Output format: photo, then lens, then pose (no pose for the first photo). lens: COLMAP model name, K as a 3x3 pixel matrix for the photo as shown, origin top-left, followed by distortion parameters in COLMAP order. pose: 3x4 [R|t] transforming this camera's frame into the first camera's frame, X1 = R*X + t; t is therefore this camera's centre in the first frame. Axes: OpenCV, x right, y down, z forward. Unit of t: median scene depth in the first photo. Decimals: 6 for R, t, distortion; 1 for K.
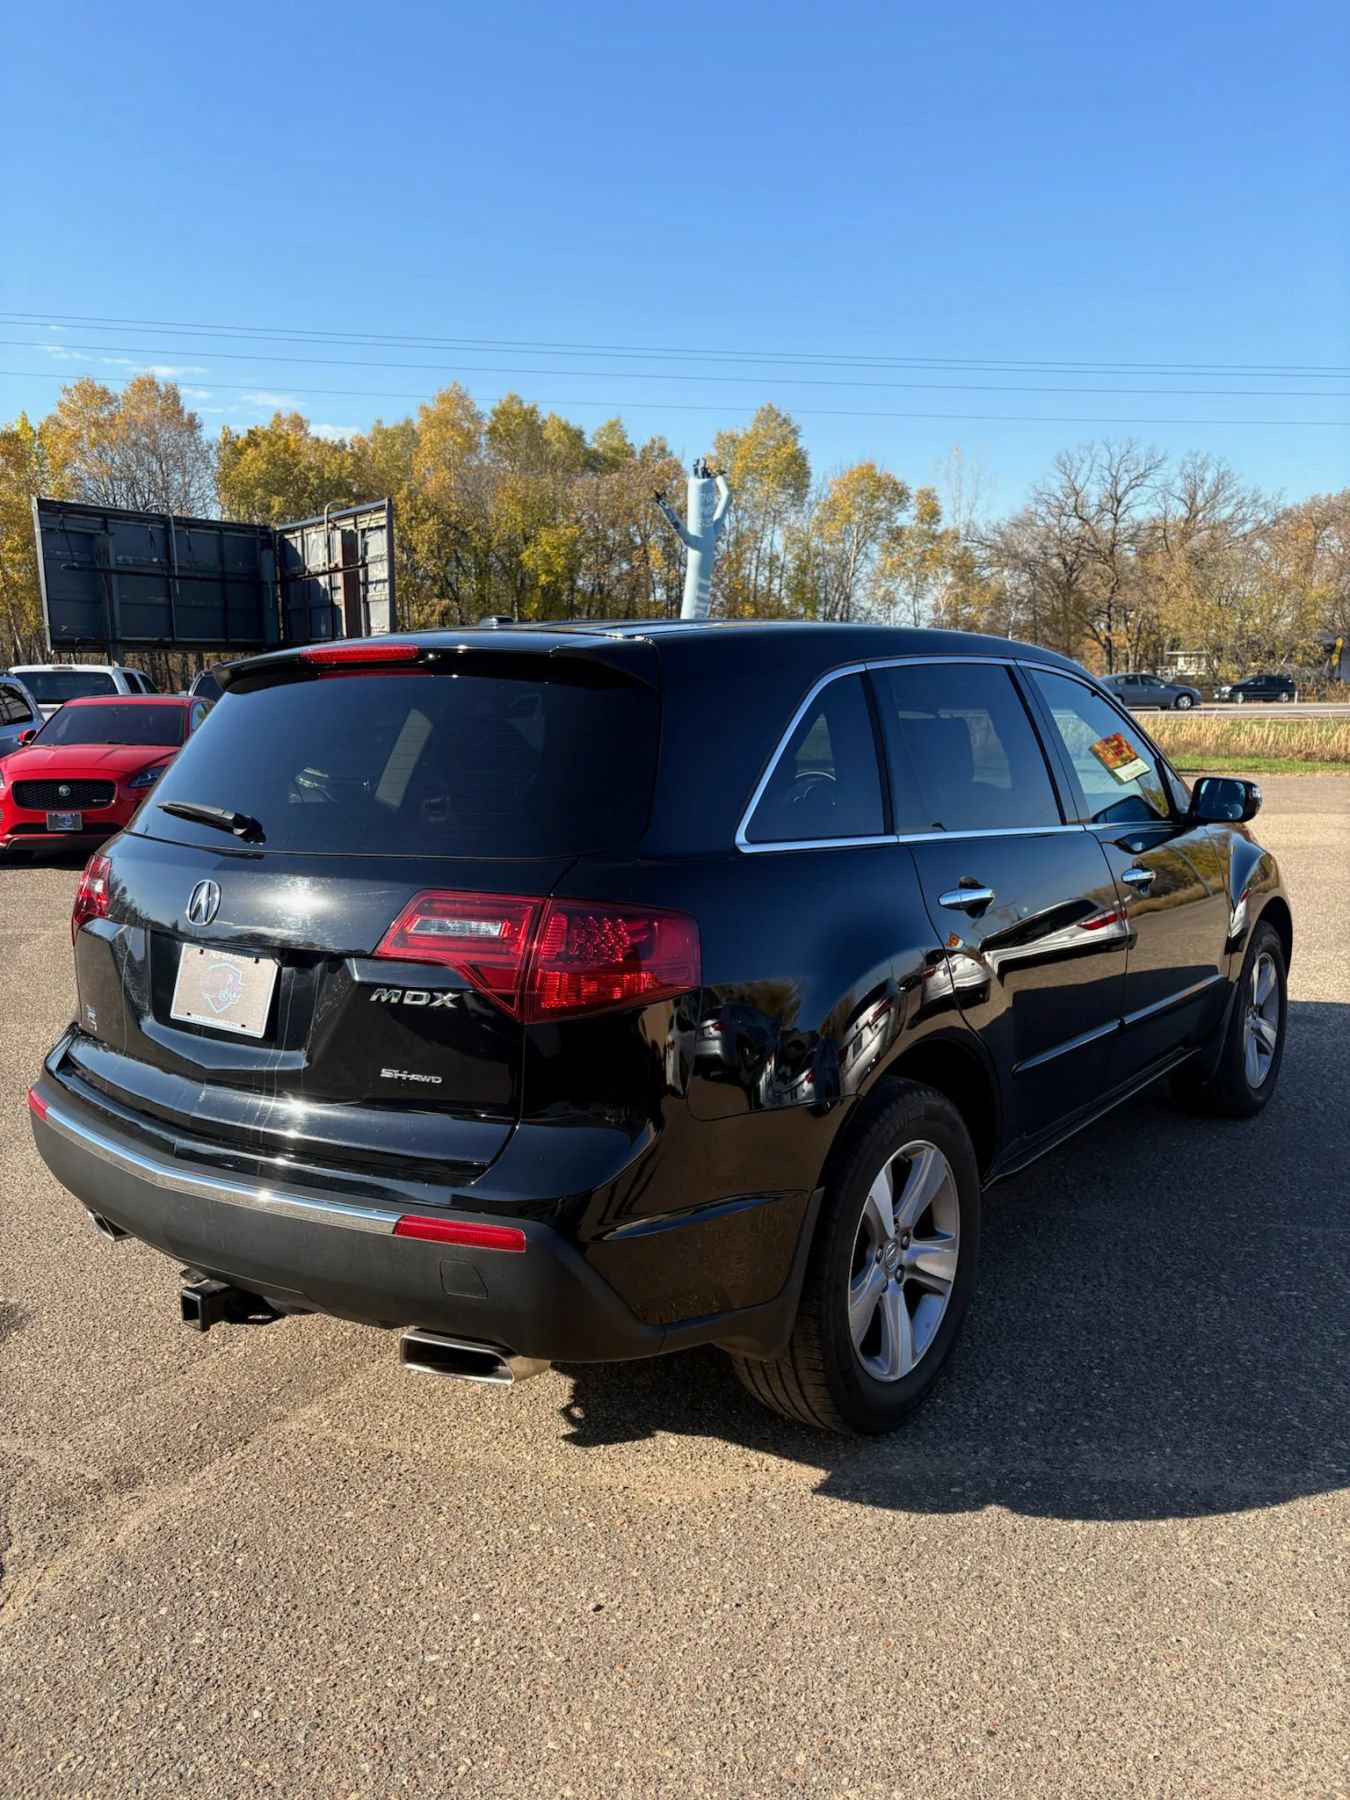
lens RADIAL K [[1475.7, 0, 675.0], [0, 1475.7, 900.0], [0, 0, 1]] dist [0.029998, -0.001546]
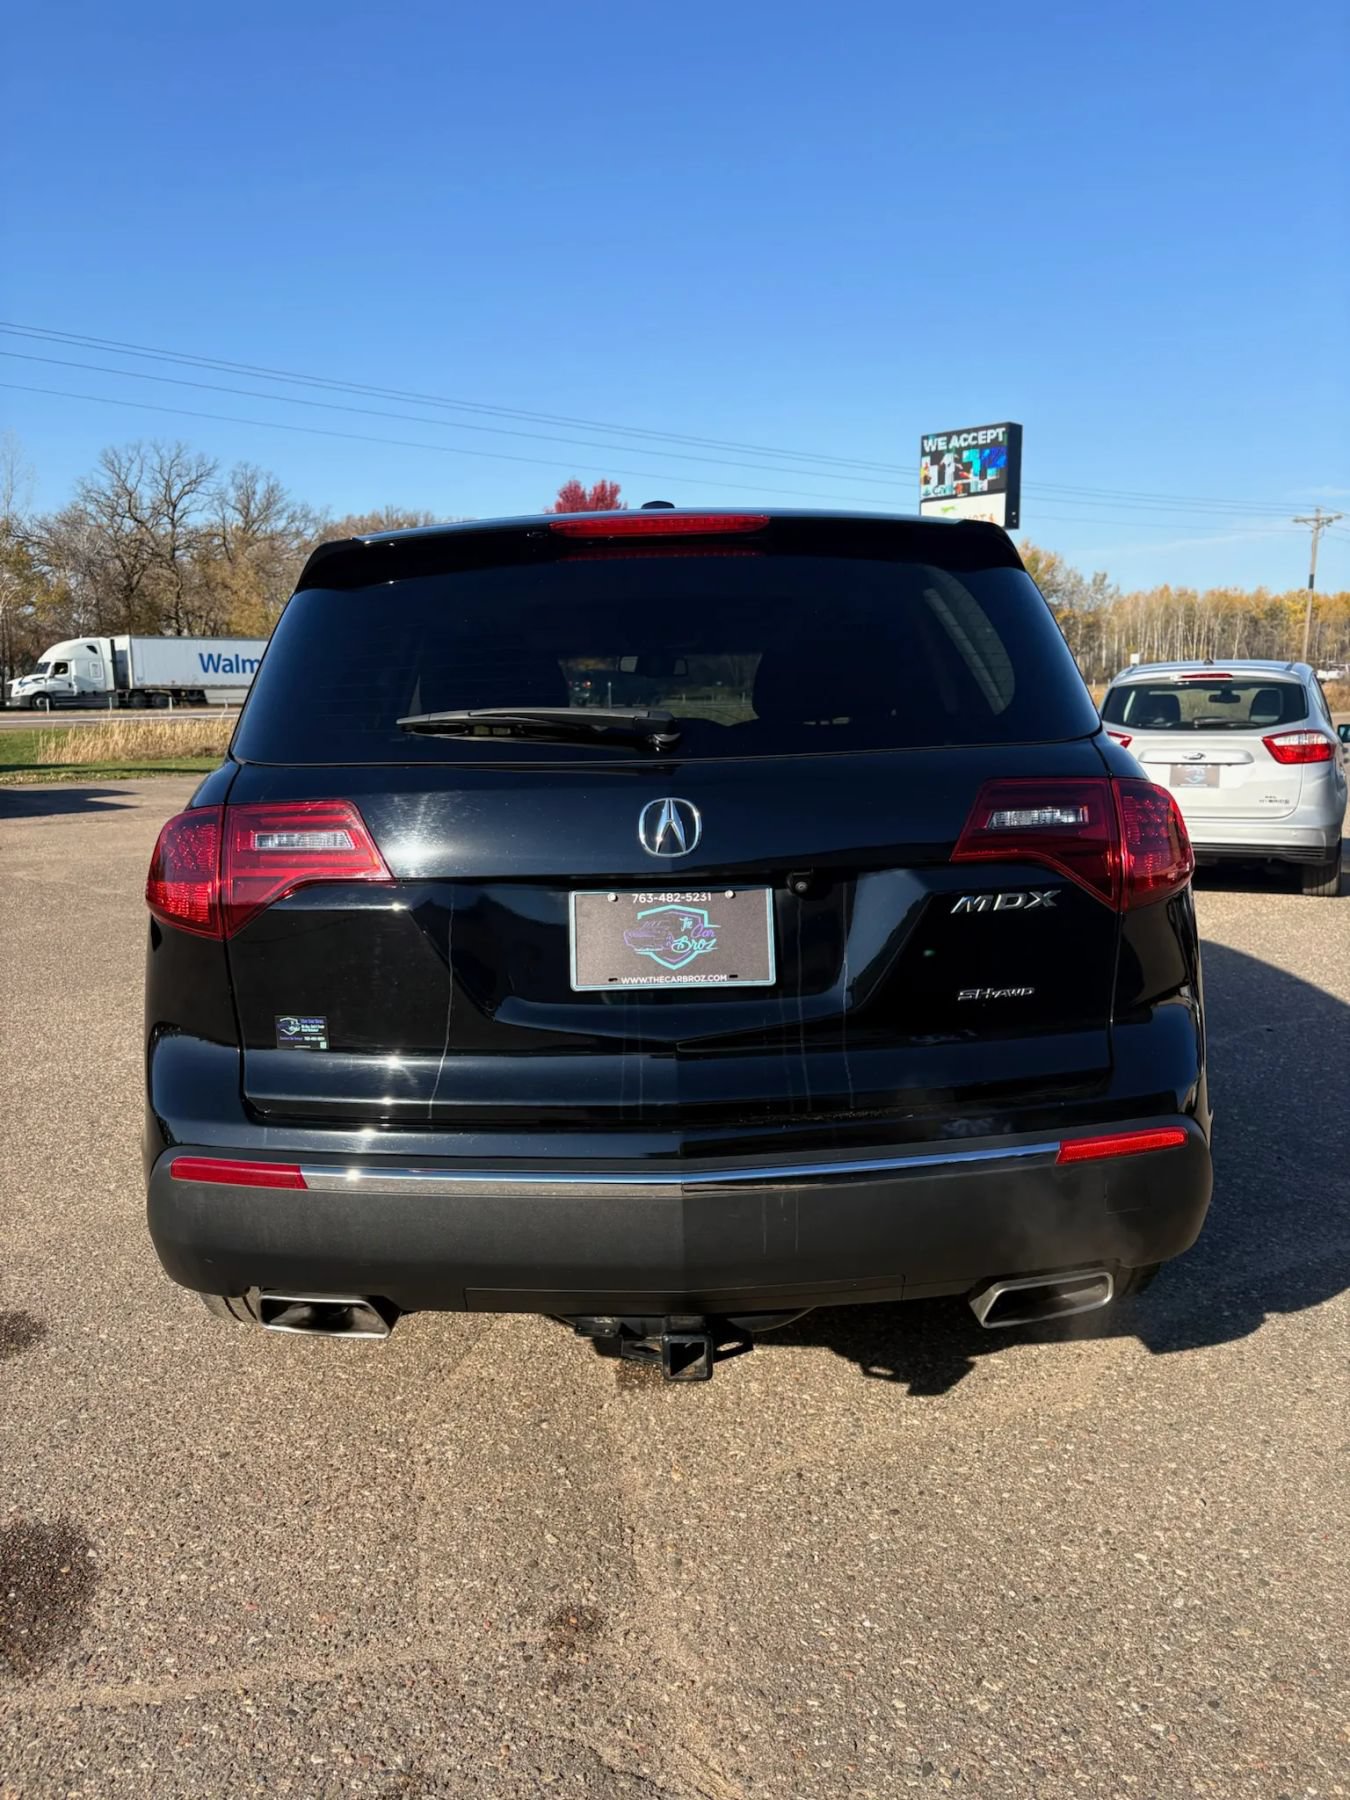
lens RADIAL K [[1445.7, 0, 711.4], [0, 1445.7, 901.9], [0, 0, 1]] dist [0.013791, 0.007548]
pose [[0.762991, -0.099518, 0.638702, -0.800714], [0.104001, 0.994105, 0.030654, 0.020432], [-0.637988, 0.043037, 0.768843, 0.419422]]
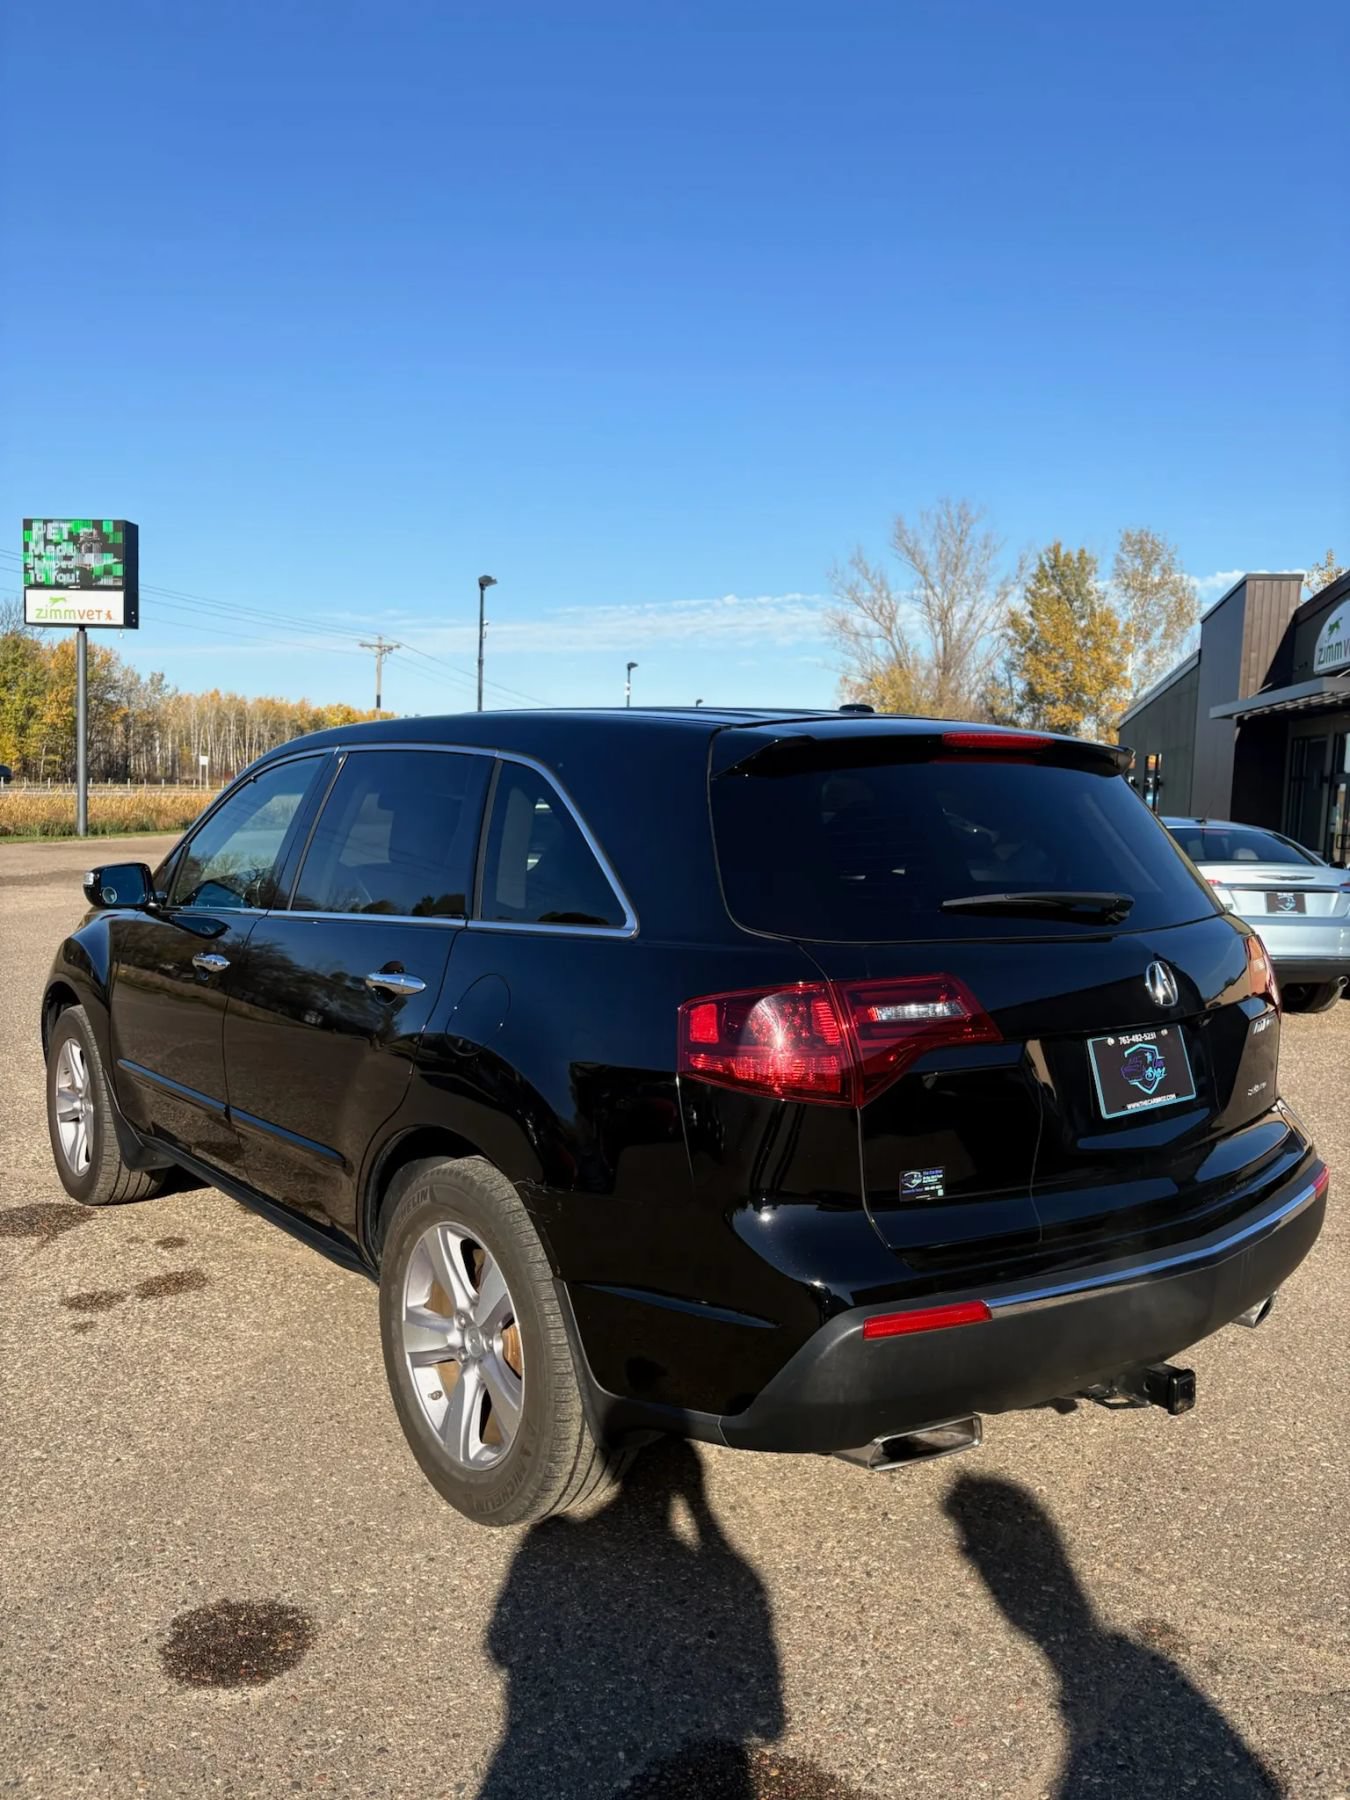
lens RADIAL K [[1429.6, 0, 675.0], [0, 1429.6, 900.0], [0, 0, 1]] dist [0.011506, 0.002505]
pose [[0.179286, -0.066454, 0.981550, -1.351578], [0.115866, 0.992199, 0.046011, -0.138908], [-0.976950, 0.105479, 0.185587, 1.148563]]
